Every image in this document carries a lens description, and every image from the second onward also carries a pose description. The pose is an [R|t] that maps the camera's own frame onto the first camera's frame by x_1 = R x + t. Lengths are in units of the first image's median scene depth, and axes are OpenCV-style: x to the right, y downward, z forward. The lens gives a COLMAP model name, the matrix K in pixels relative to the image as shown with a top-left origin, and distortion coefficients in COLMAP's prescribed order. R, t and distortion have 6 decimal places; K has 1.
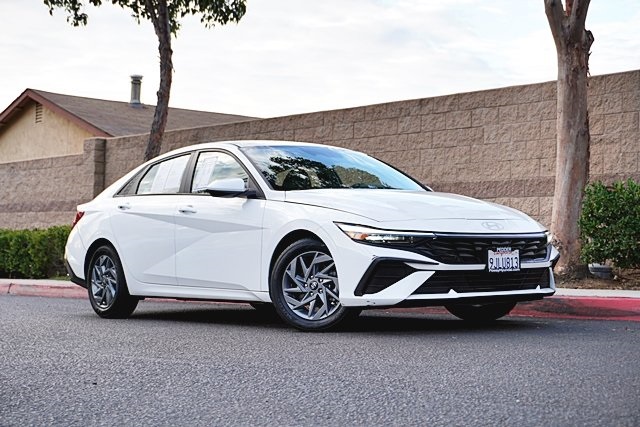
lens RADIAL K [[1085.9, 0, 322.6], [0, 1085.9, 213.4], [0, 0, 1]] dist [0.138849, 0.000000]
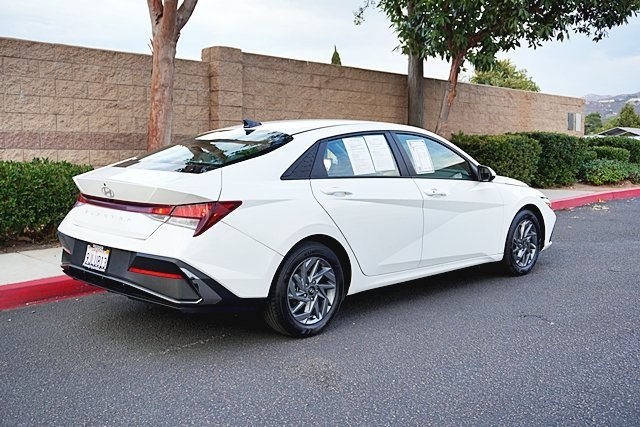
lens RADIAL K [[692.8, 0, 320.7], [0, 692.8, 213.9], [0, 0, 1]] dist [-0.005124, 0.000000]
pose [[-0.102402, -0.108390, 0.988820, -0.593550], [-0.035800, 0.993803, 0.105229, -0.037993], [-0.994099, -0.024624, -0.105648, 0.911953]]
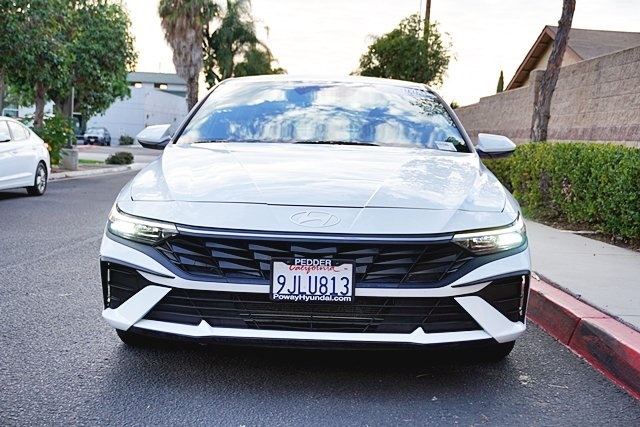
lens RADIAL K [[858.8, 0, 319.4], [0, 858.8, 212.4], [0, 0, 1]] dist [-0.021137, 0.000000]
pose [[0.771332, 0.080640, -0.631303, 0.295137], [-0.019515, 0.994471, 0.103186, -0.025808], [0.636133, -0.067271, 0.768641, 0.429440]]
